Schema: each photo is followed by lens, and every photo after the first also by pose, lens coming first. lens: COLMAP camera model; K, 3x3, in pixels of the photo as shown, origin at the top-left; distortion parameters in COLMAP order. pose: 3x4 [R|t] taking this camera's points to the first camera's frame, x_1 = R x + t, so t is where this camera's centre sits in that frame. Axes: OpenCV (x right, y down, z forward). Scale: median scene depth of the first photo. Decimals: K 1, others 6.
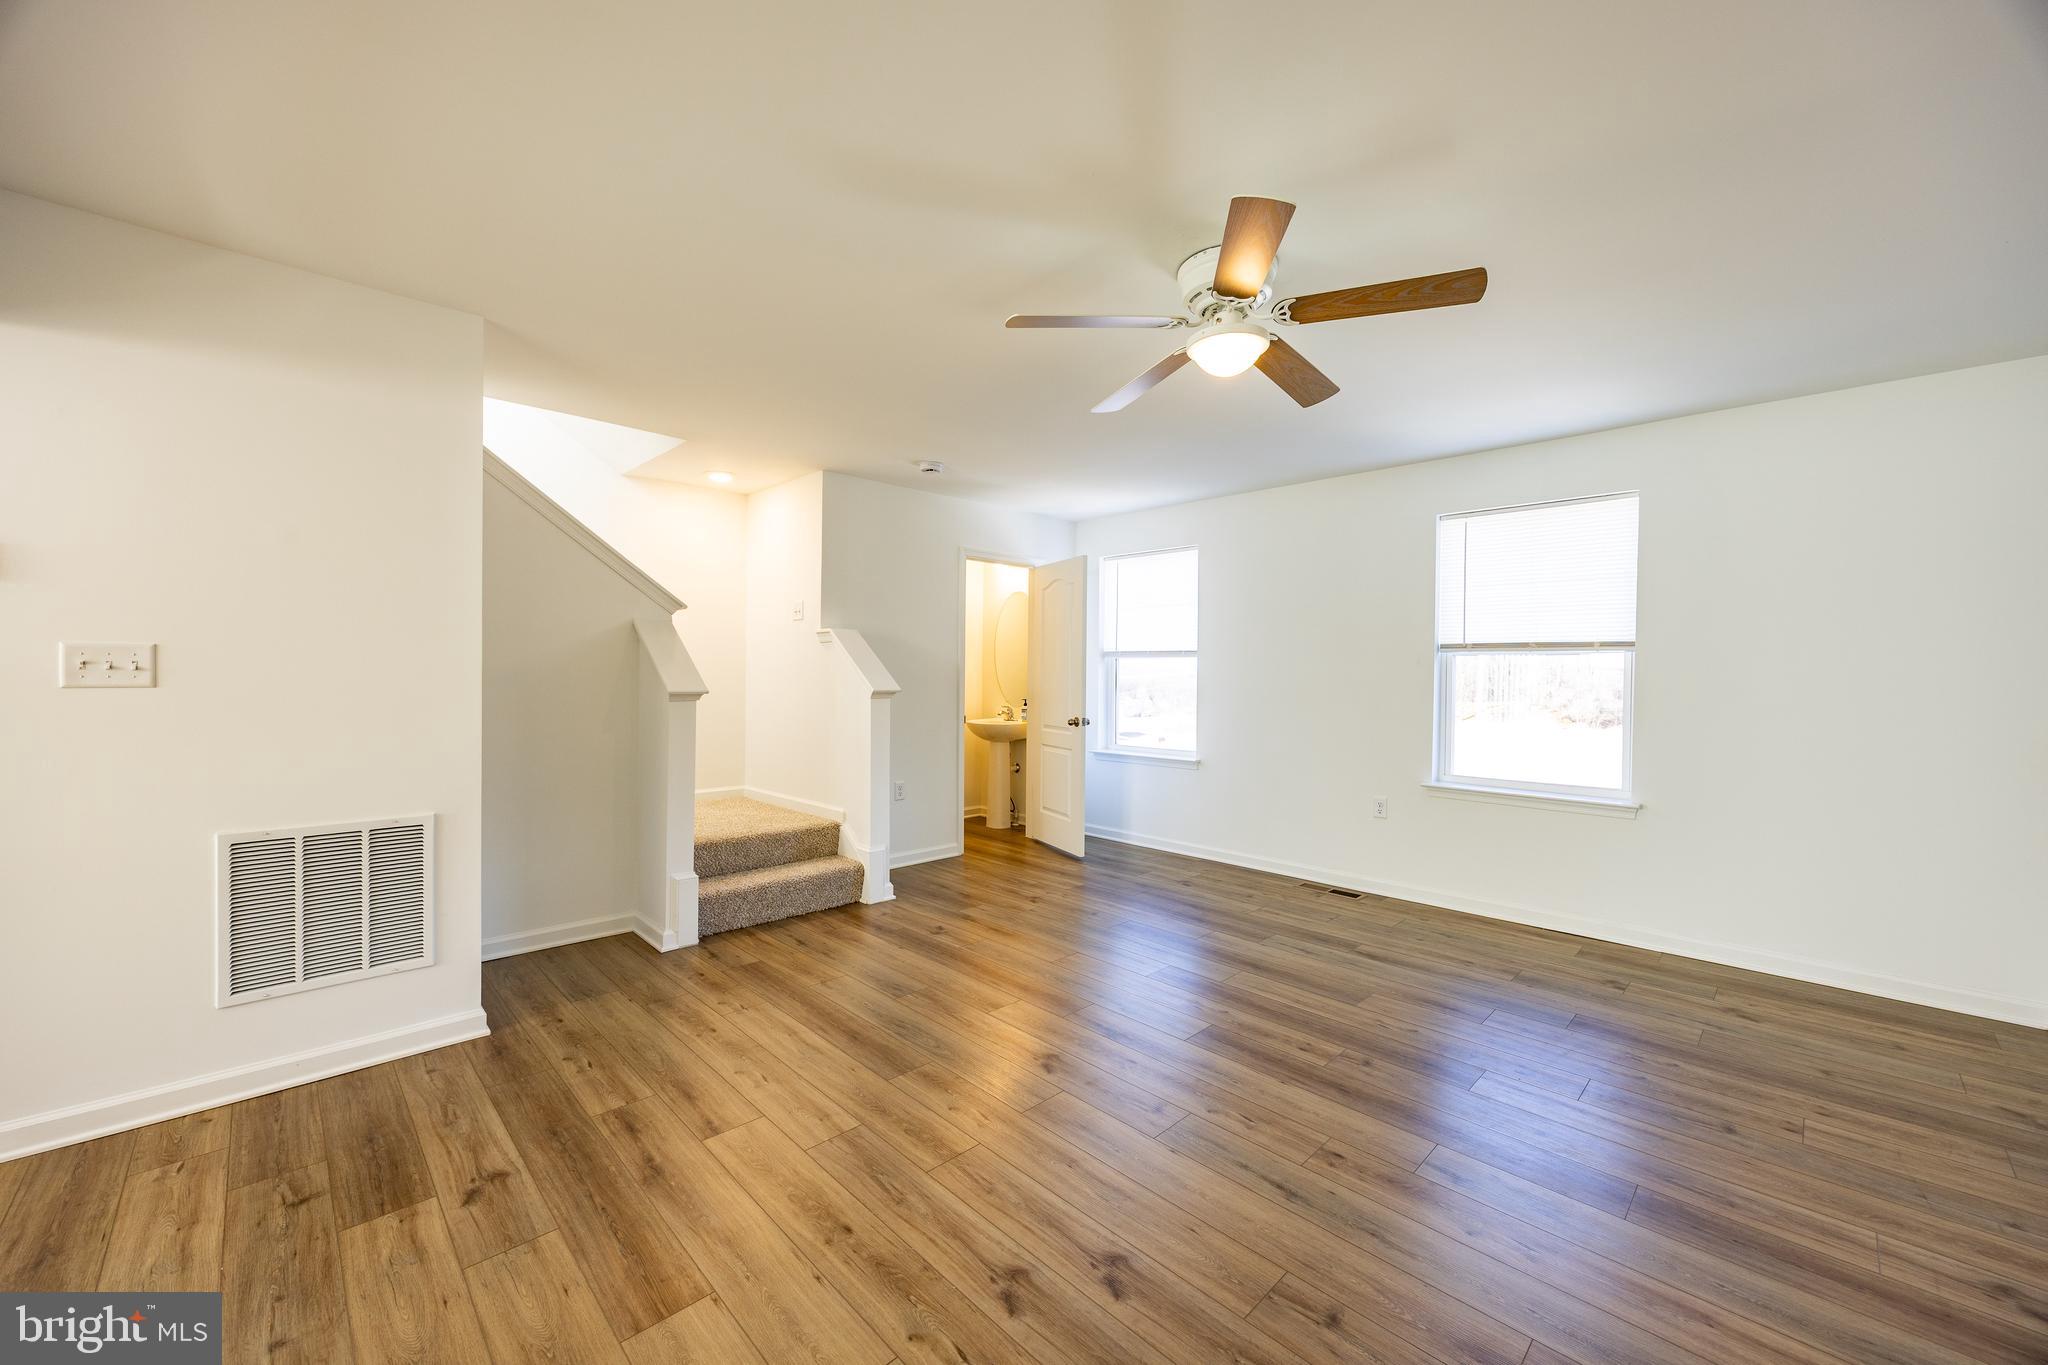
lens RADIAL K [[776.7, 0, 1026.4], [0, 776.7, 684.0], [0, 0, 1]] dist [-0.002301, -0.000433]
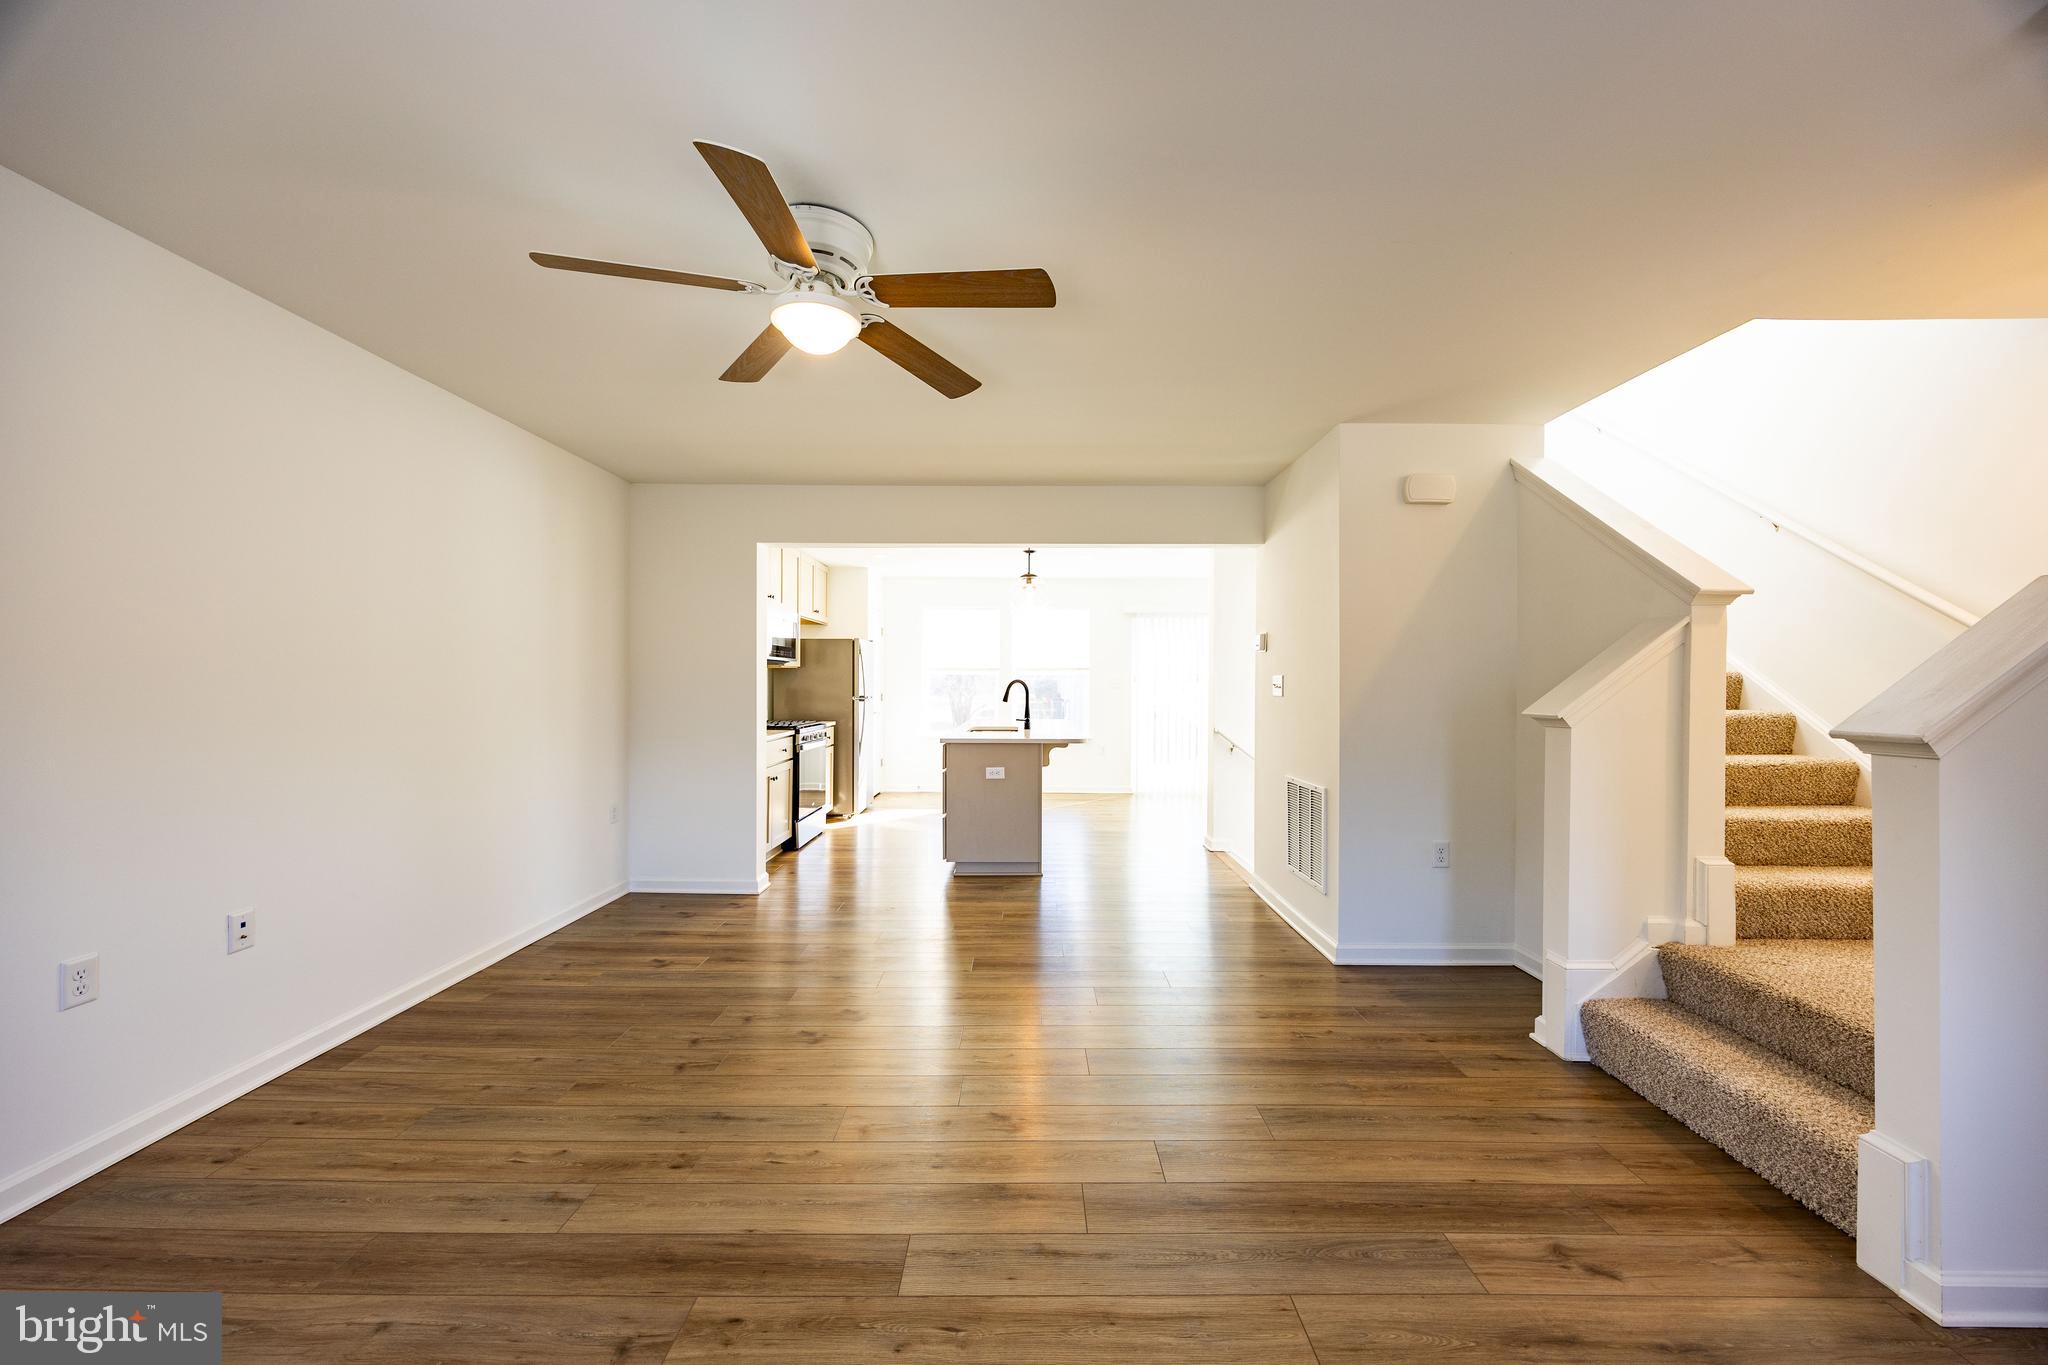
lens RADIAL K [[776.7, 0, 1026.1], [0, 776.7, 683.3], [0, 0, 1]] dist [-0.002301, -0.000433]
pose [[-0.698344, -0.012931, -0.715645, 0.500648], [-0.019337, 0.999813, 0.000803, -0.012522], [0.715501, 0.014399, -0.698464, 1.243580]]
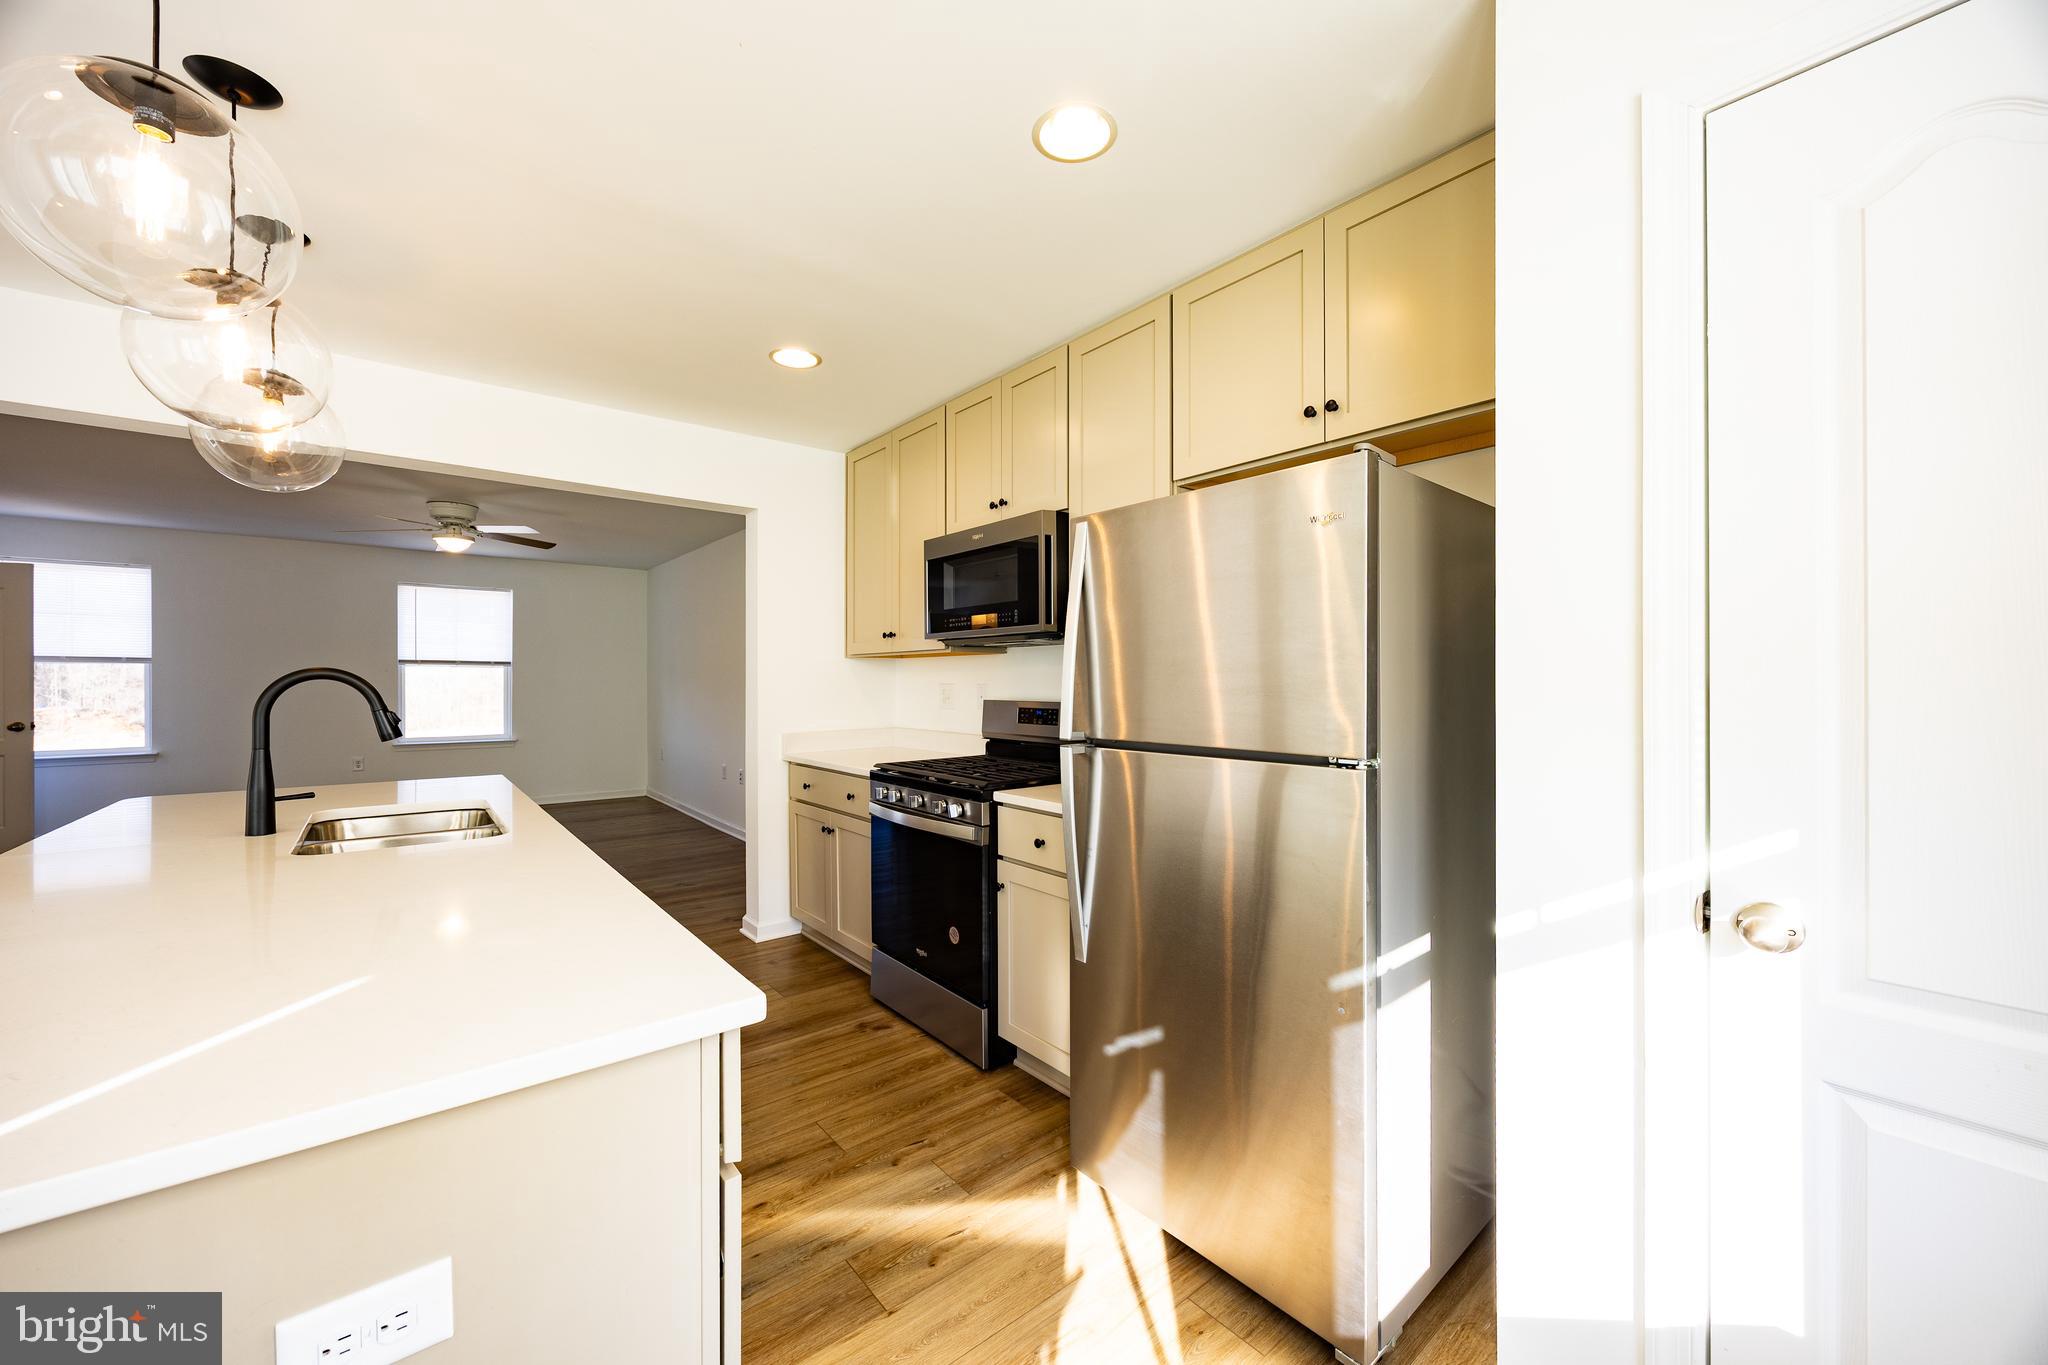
lens RADIAL K [[776.7, 0, 1024.6], [0, 776.7, 684.5], [0, 0, 1]] dist [-0.002301, -0.000433]
pose [[0.085911, -0.013887, 0.996206, -1.298637], [0.009767, 0.999867, 0.013096, -0.009801], [-0.996255, 0.008605, 0.086035, -0.604659]]
